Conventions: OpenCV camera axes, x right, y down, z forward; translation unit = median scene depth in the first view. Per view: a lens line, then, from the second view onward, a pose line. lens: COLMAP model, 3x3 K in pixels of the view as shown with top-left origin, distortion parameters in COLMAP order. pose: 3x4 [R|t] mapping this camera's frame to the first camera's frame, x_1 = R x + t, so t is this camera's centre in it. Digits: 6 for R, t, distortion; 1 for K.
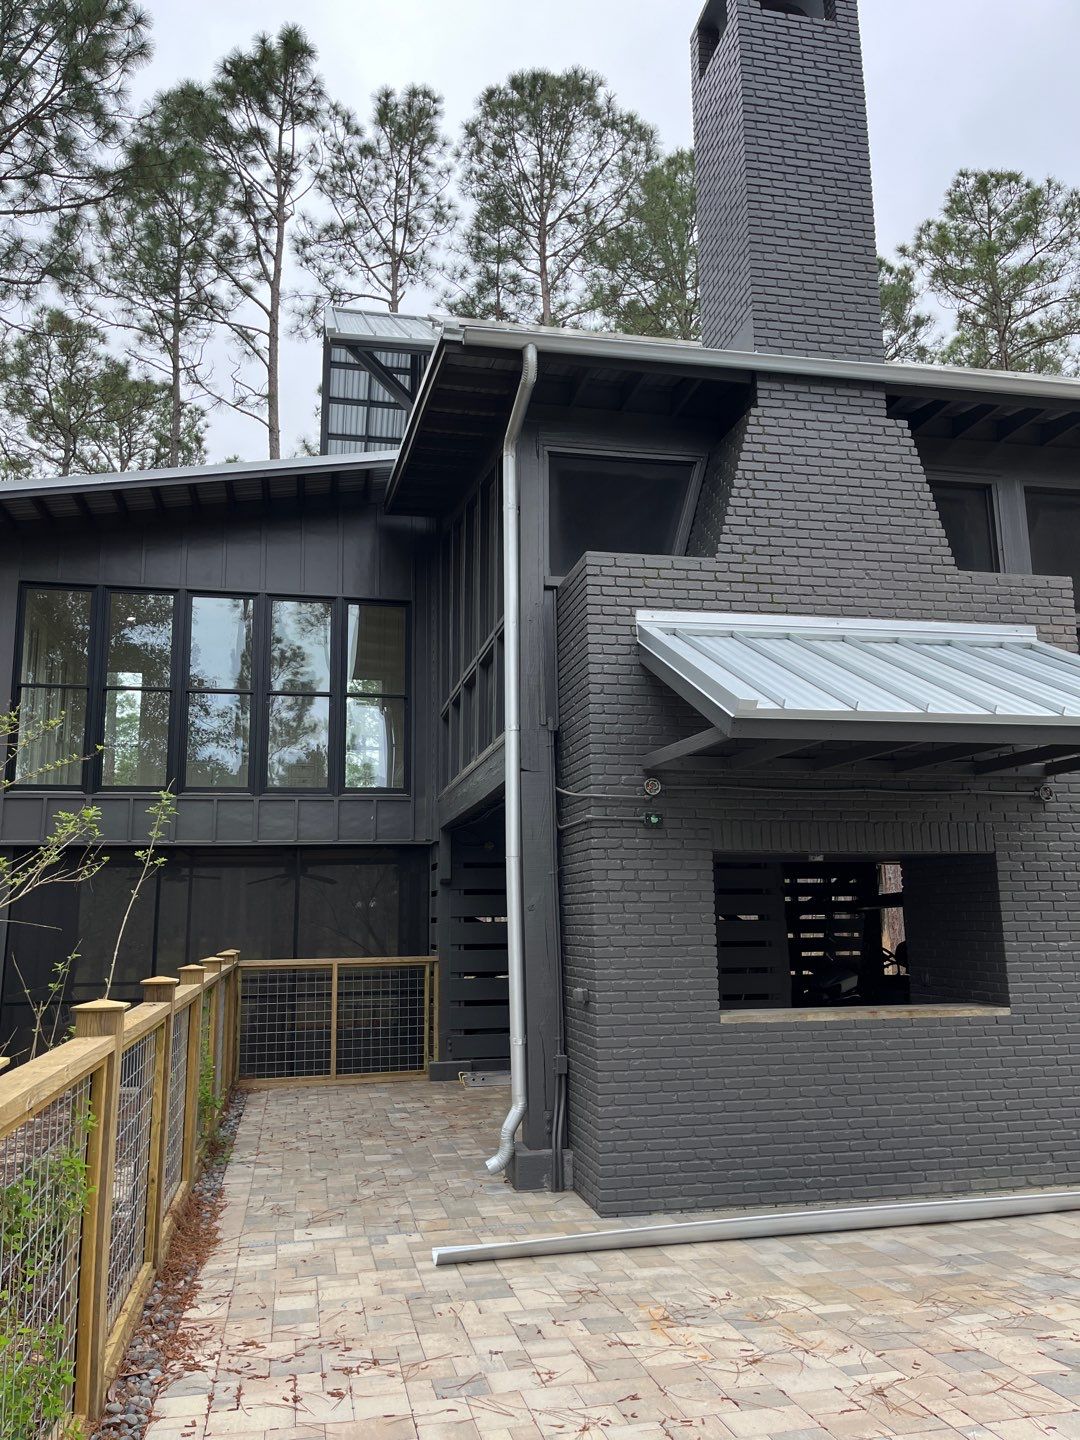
lens RADIAL K [[1096.8, 0, 523.8], [0, 1096.8, 716.9], [0, 0, 1]] dist [0.075128, -0.113558]
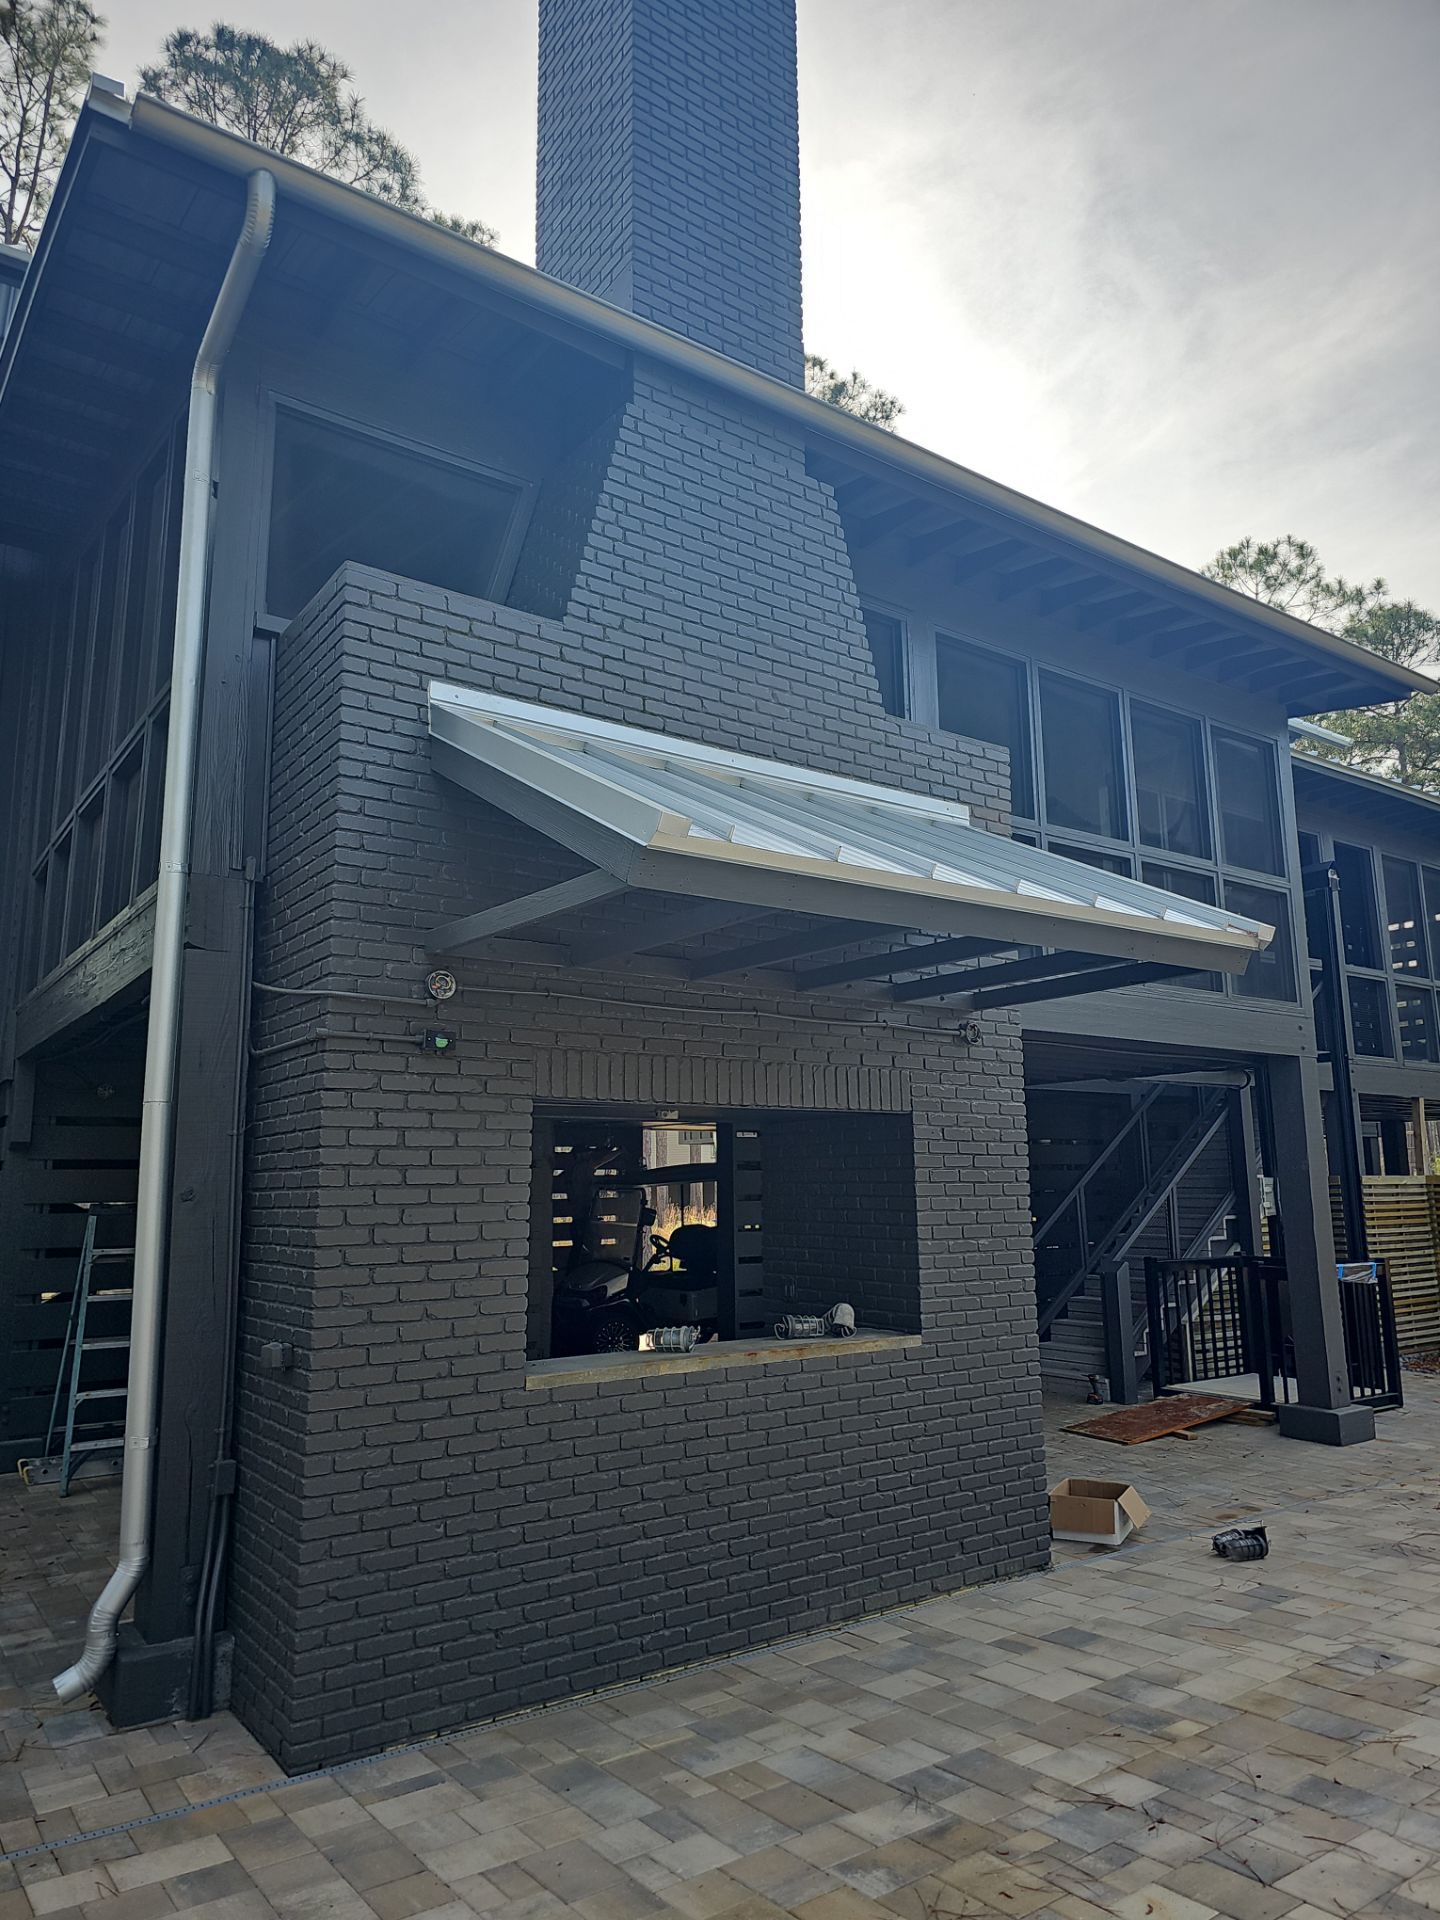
lens RADIAL K [[1272.6, 0, 734.2], [0, 1272.6, 970.0], [0, 0, 1]] dist [0.058069, -0.048976]
pose [[0.910428, 0.072044, 0.407345, -0.013859], [-0.075302, 0.997128, -0.008053, 0.043954], [-0.406755, -0.023342, 0.913239, 0.290788]]
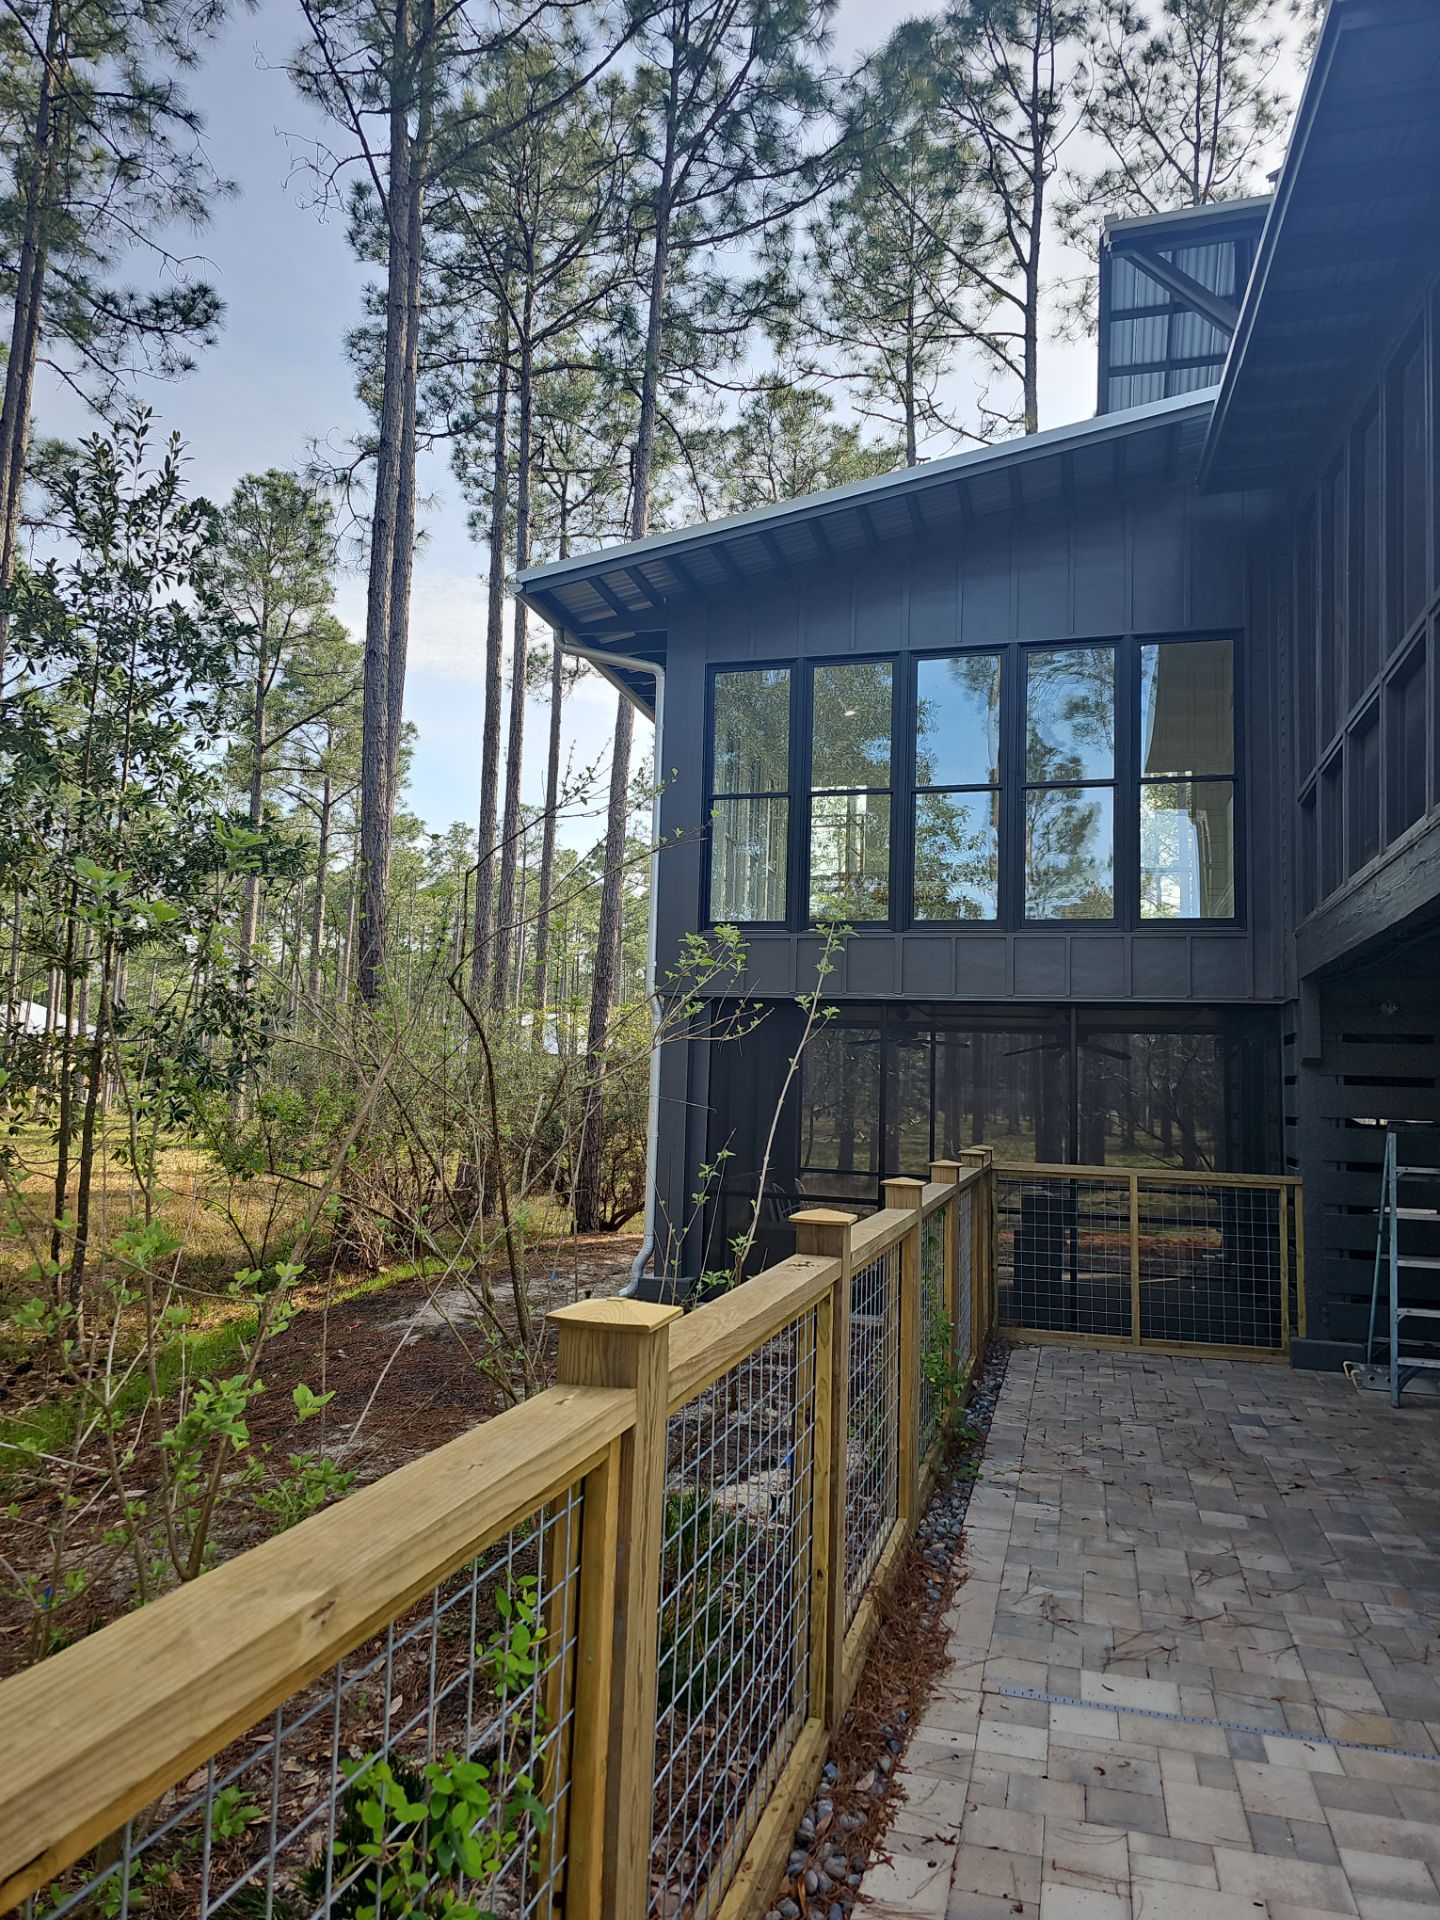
lens RADIAL K [[1269.2, 0, 723.0], [0, 1269.2, 953.0], [0, 0, 1]] dist [0.060203, -0.049389]
pose [[0.890588, -0.008829, -0.454726, -0.055406], [0.040512, 0.997377, 0.059977, 0.044355], [0.453003, -0.071836, 0.888610, 0.295259]]
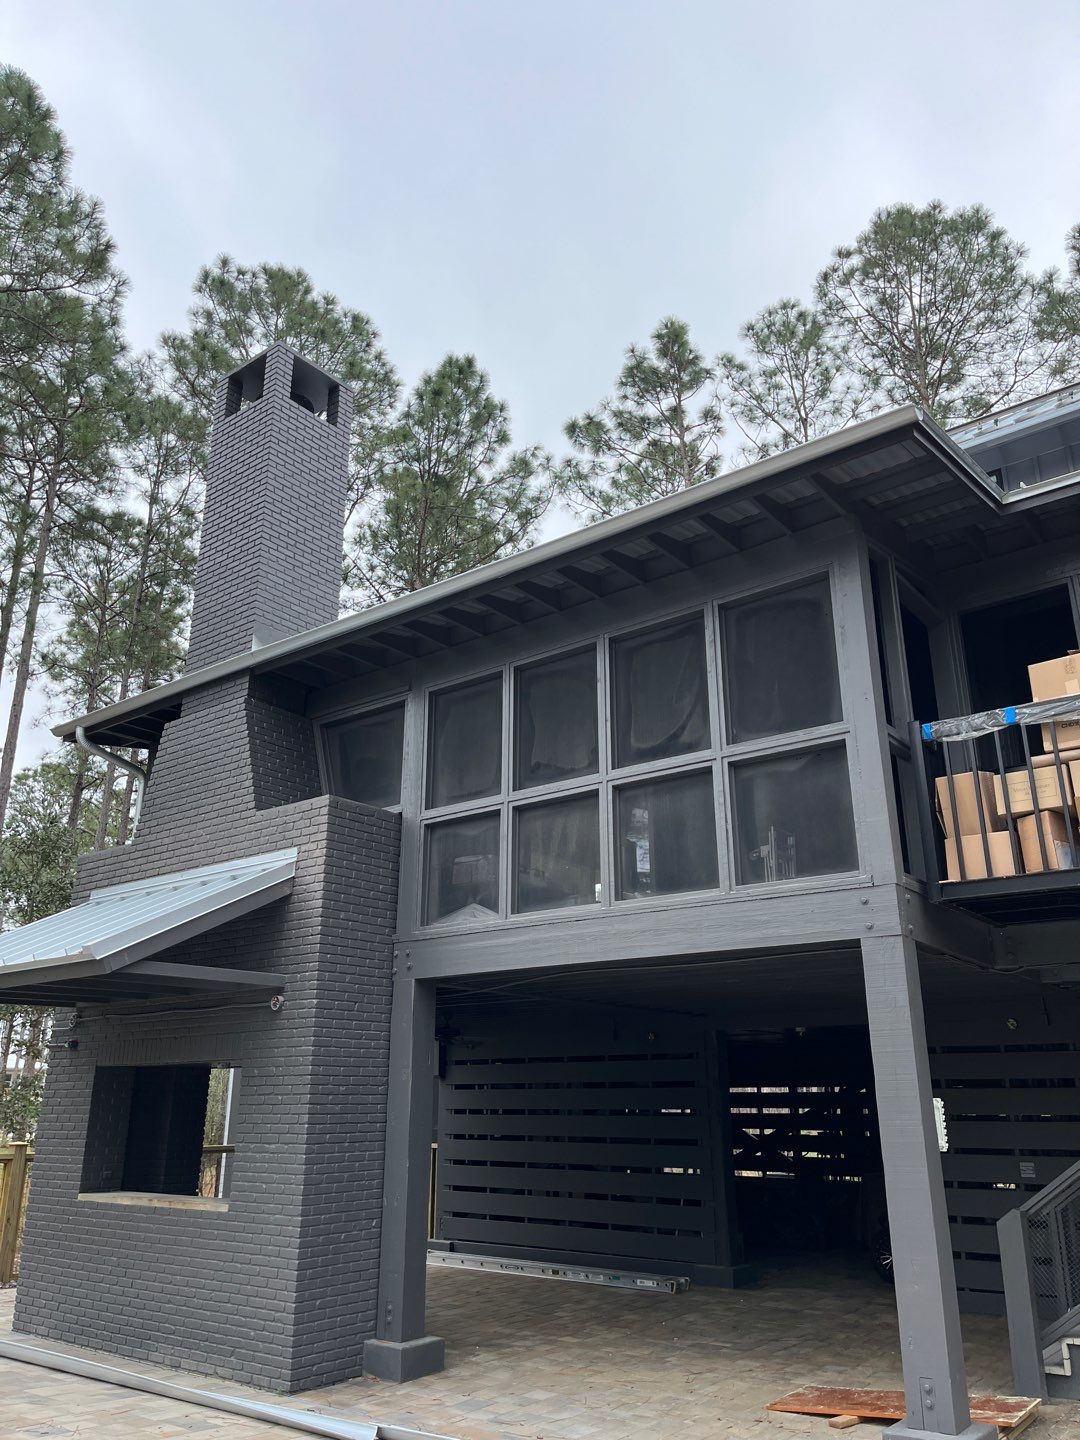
lens RADIAL K [[1090.7, 0, 540.0], [0, 1090.7, 720.0], [0, 0, 1]] dist [0.114553, -0.131567]
pose [[0.644945, -0.239736, -0.725653, 1.457343], [0.130810, 0.970140, -0.204247, 0.053478], [0.752951, 0.036805, 0.657047, 0.442328]]
